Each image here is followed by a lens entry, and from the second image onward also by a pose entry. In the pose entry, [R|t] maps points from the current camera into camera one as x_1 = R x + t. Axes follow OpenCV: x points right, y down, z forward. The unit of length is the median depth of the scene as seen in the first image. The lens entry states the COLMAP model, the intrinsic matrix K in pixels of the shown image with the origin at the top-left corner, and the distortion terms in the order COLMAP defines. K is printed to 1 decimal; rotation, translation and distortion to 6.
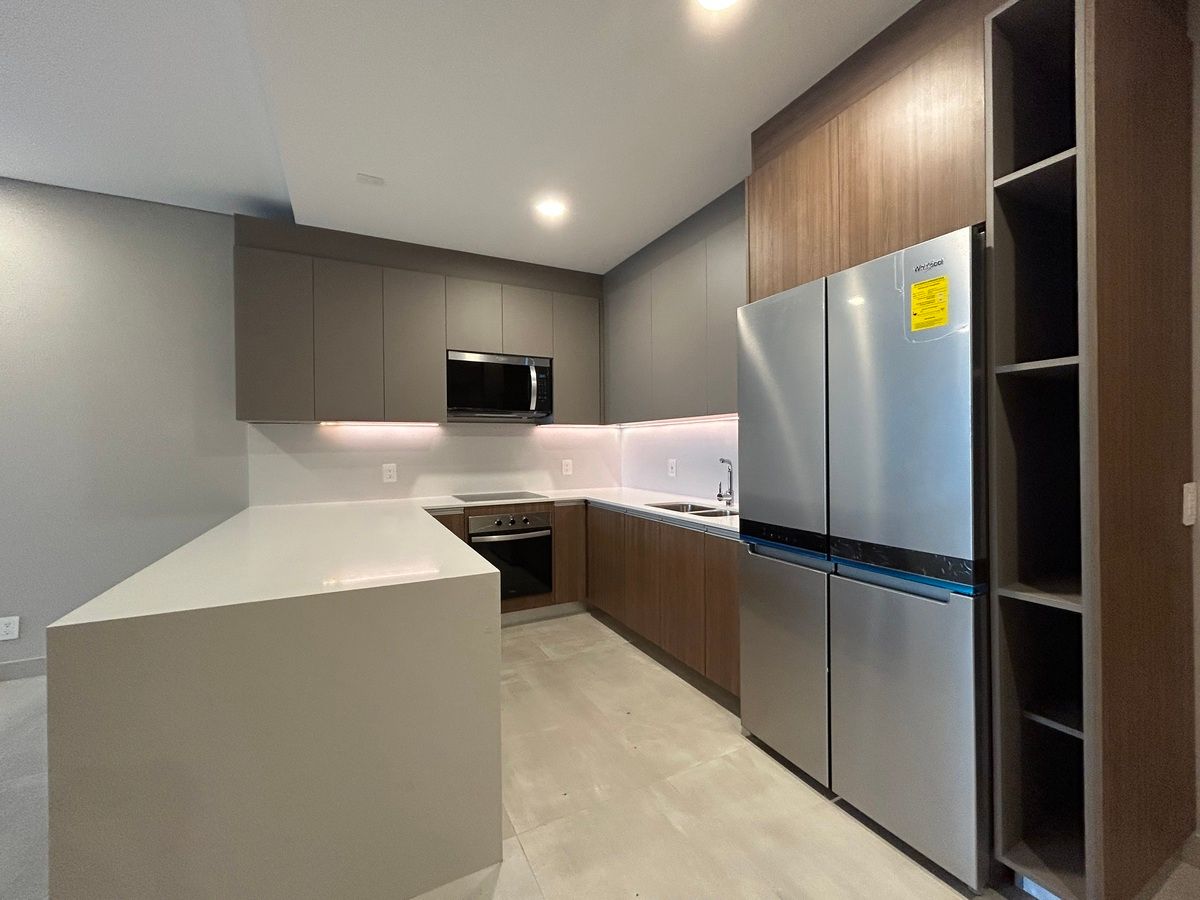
lens RADIAL K [[489.9, 0, 600.0], [0, 489.9, 450.0], [0, 0, 1]] dist [0.000462, 0.001067]
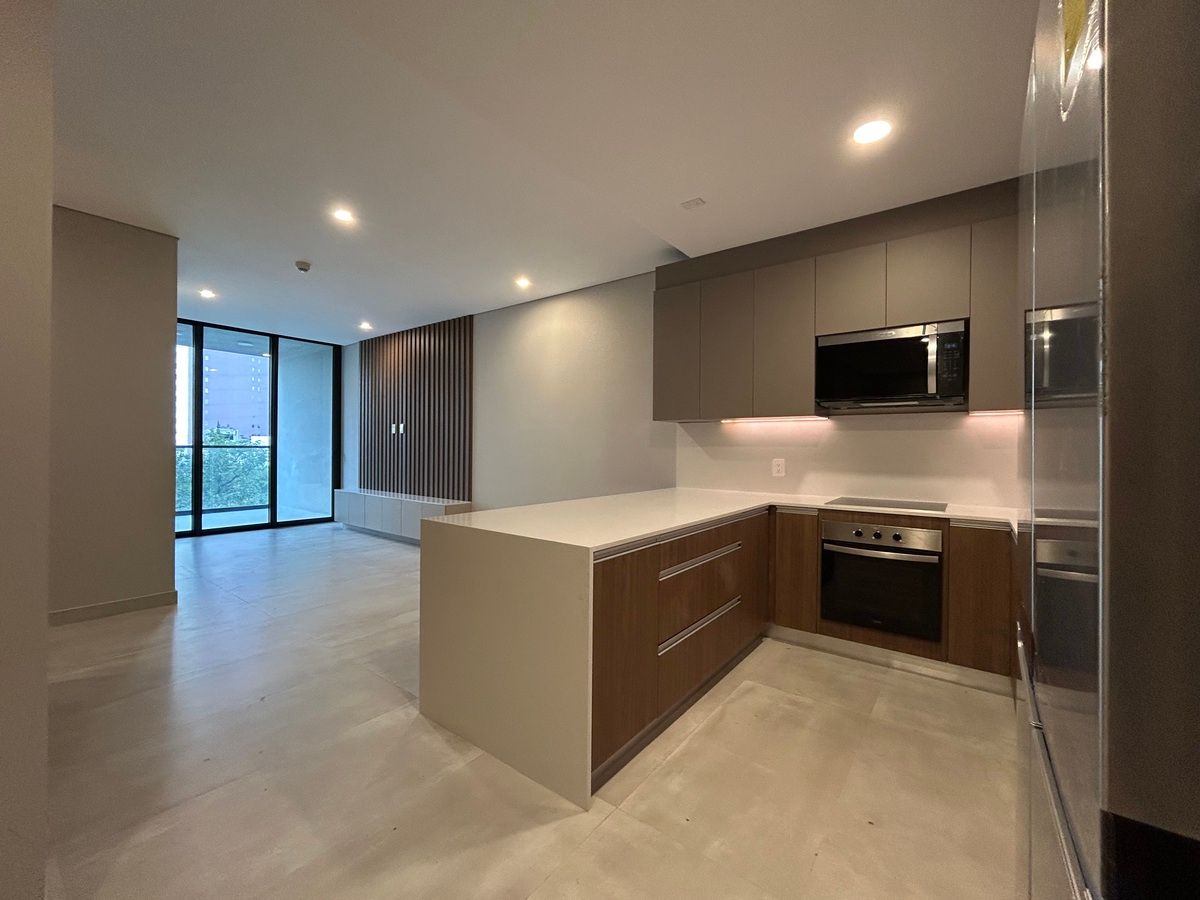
lens RADIAL K [[489.9, 0, 600.0], [0, 489.9, 450.0], [0, 0, 1]] dist [0.000462, 0.001067]
pose [[0.428224, 0.019358, -0.903465, 0.347282], [-0.019992, 0.999729, 0.011945, 0.005720], [0.903452, 0.012947, 0.428495, 0.238161]]
